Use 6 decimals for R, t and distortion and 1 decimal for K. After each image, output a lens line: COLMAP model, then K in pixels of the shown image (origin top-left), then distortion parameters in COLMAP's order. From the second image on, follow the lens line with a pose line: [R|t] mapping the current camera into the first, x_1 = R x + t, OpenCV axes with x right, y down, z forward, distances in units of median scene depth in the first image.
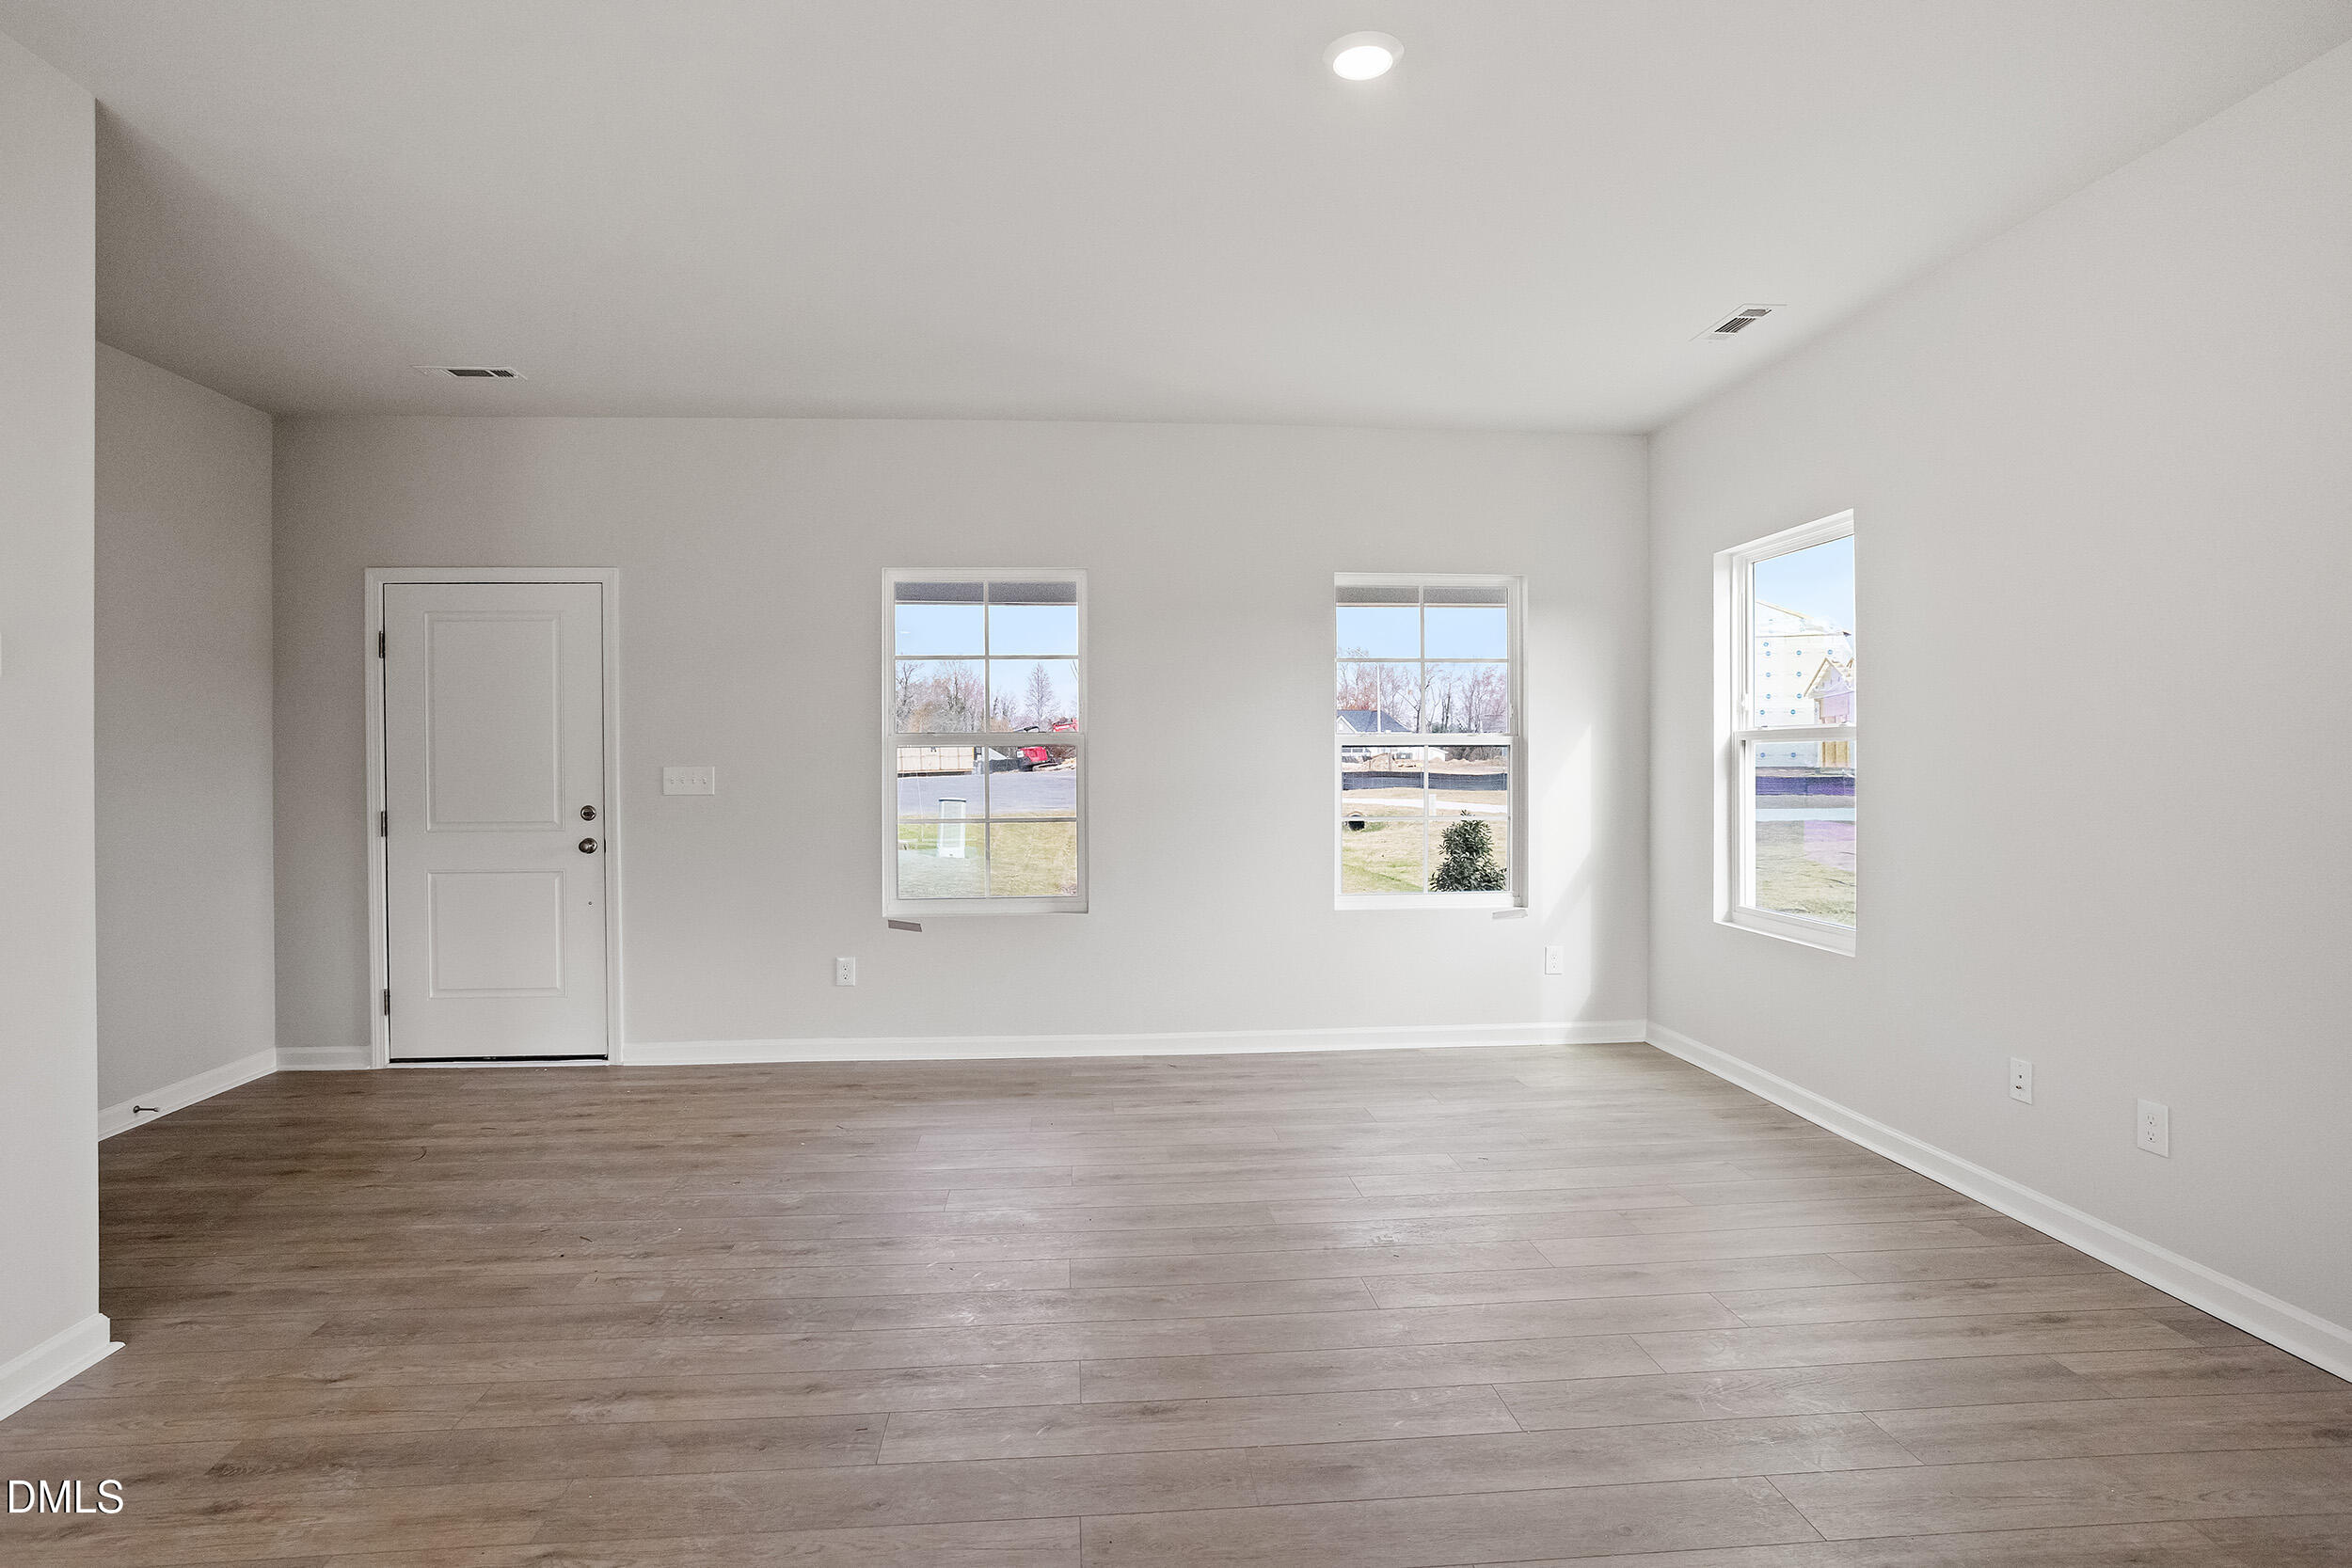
lens RADIAL K [[1206.9, 0, 1176.0], [0, 1206.9, 784.0], [0, 0, 1]] dist [-0.055128, 0.034307]
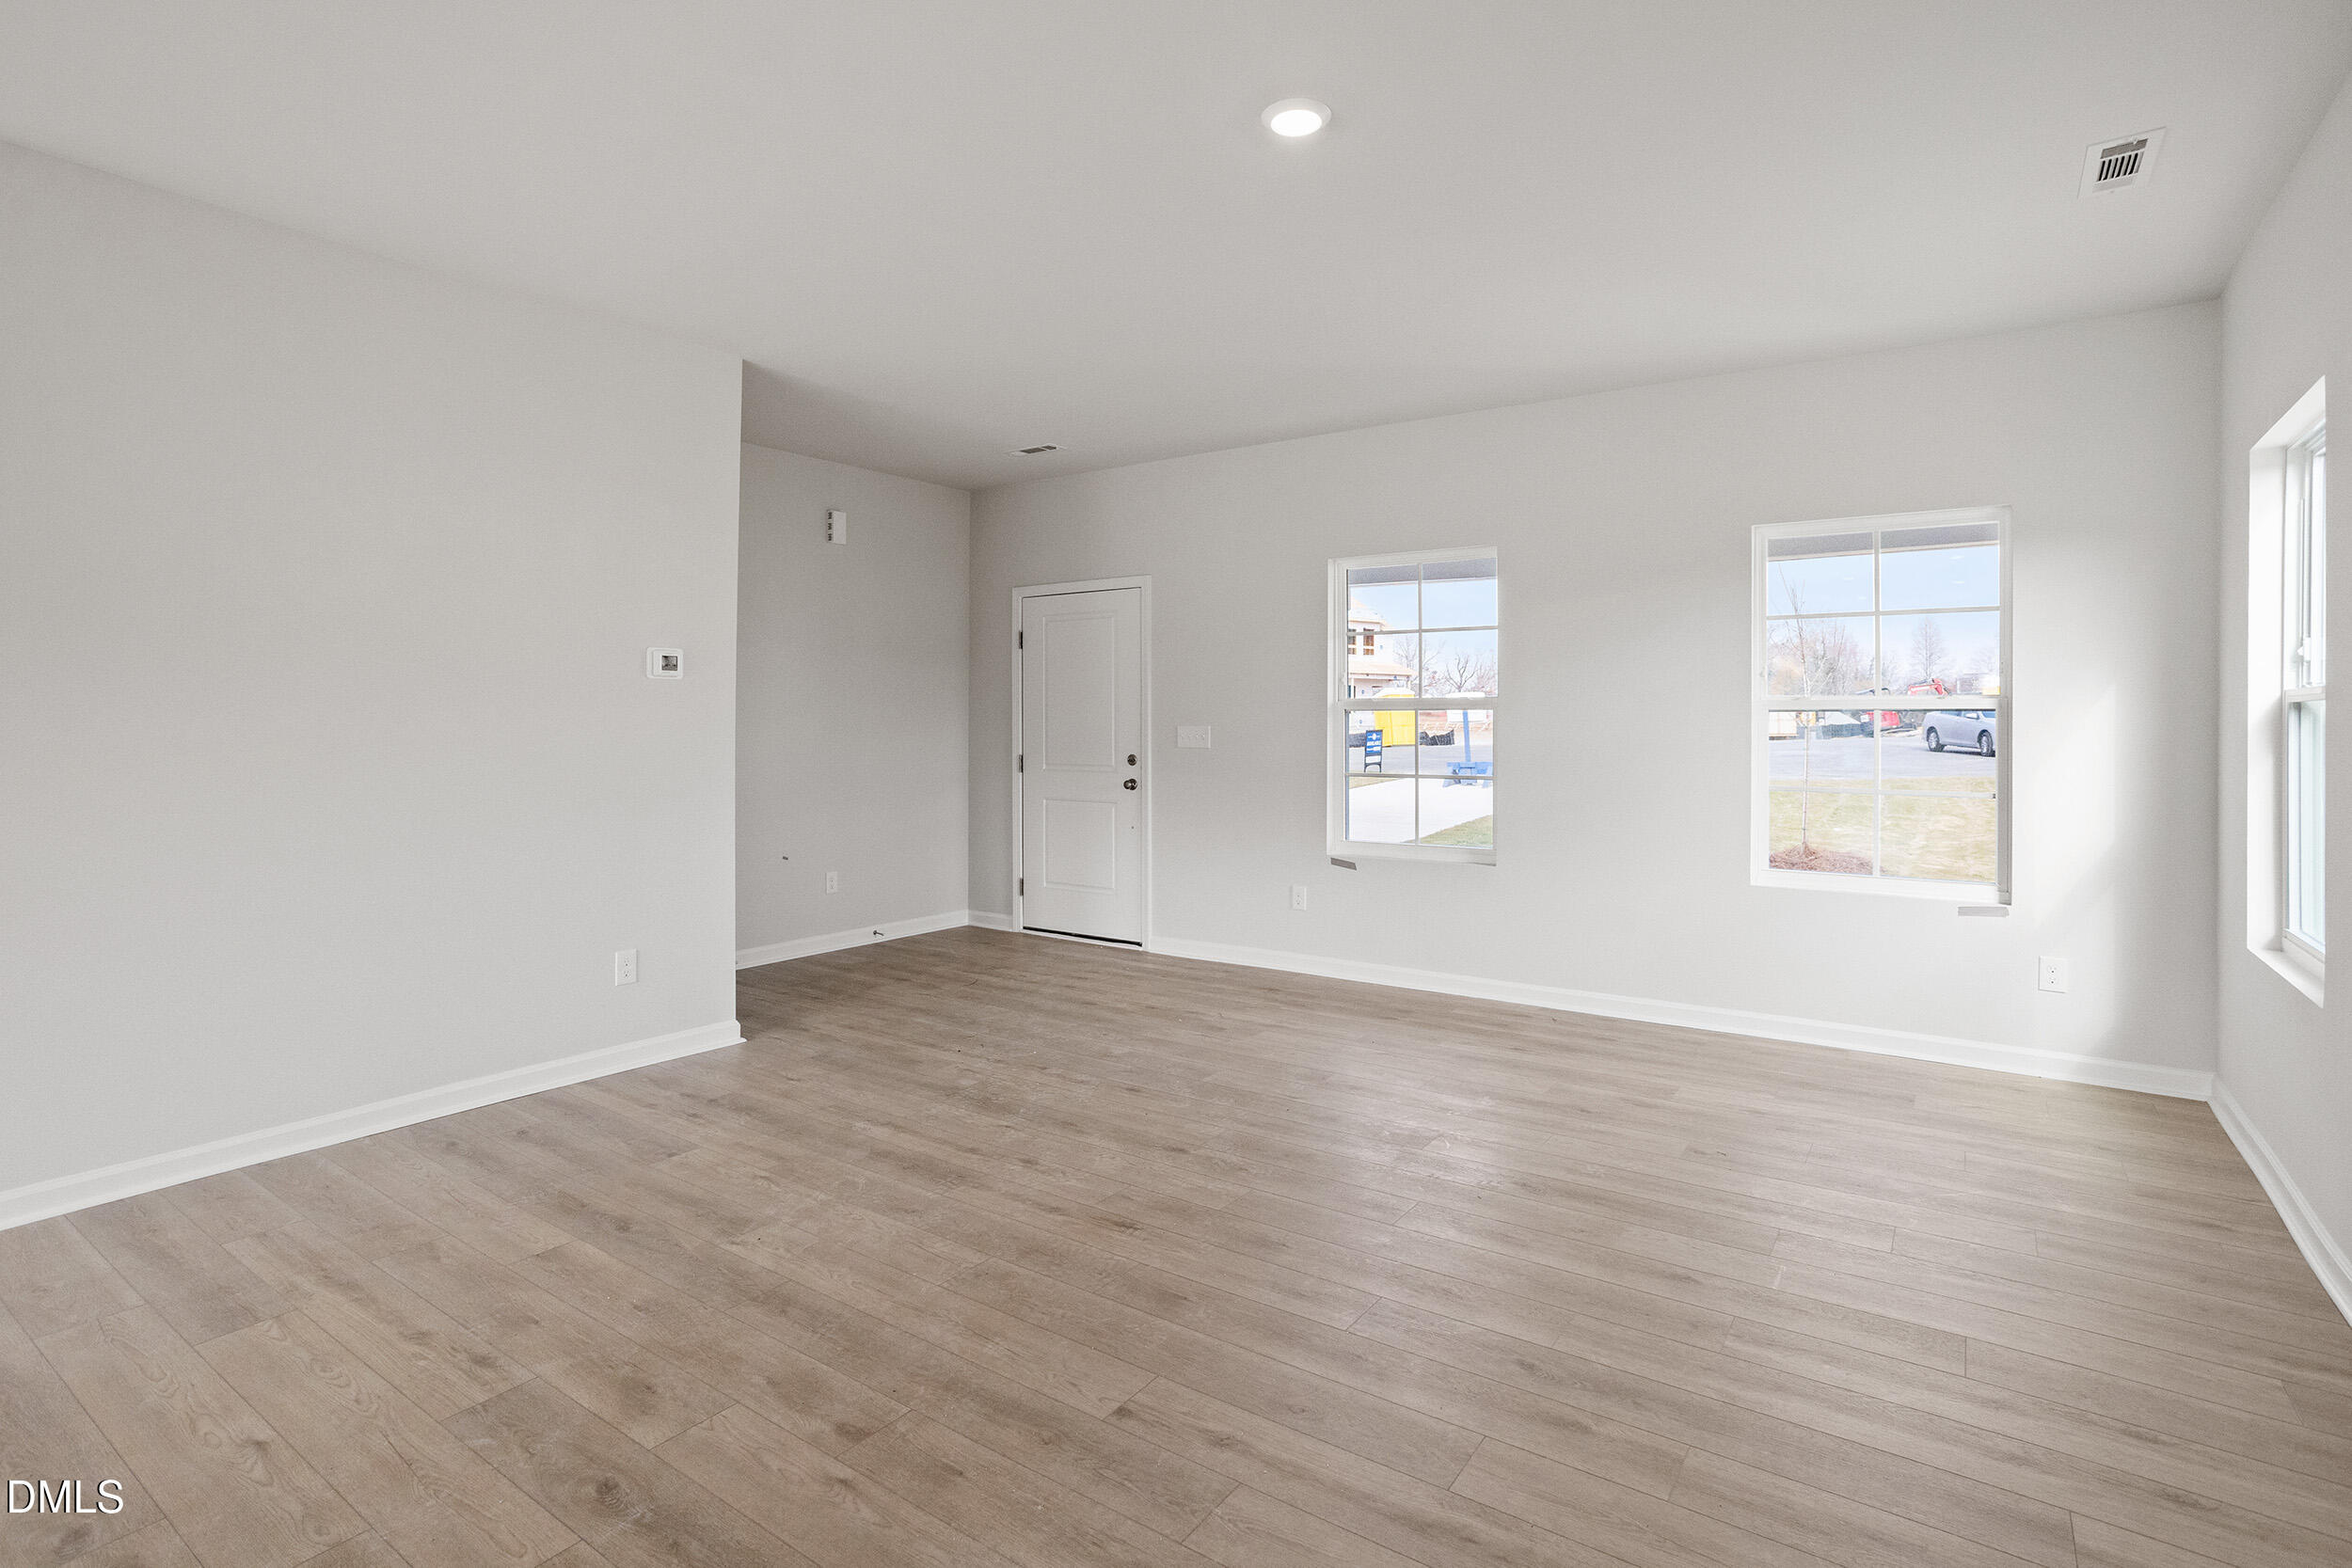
lens RADIAL K [[1148.8, 0, 1165.3], [0, 1148.8, 742.9], [0, 0, 1]] dist [-0.055492, 0.030014]
pose [[0.768452, 0.018284, -0.639646, 0.366177], [-0.019827, 0.999792, 0.004759, -0.001694], [0.639600, 0.009026, 0.768655, 0.034049]]
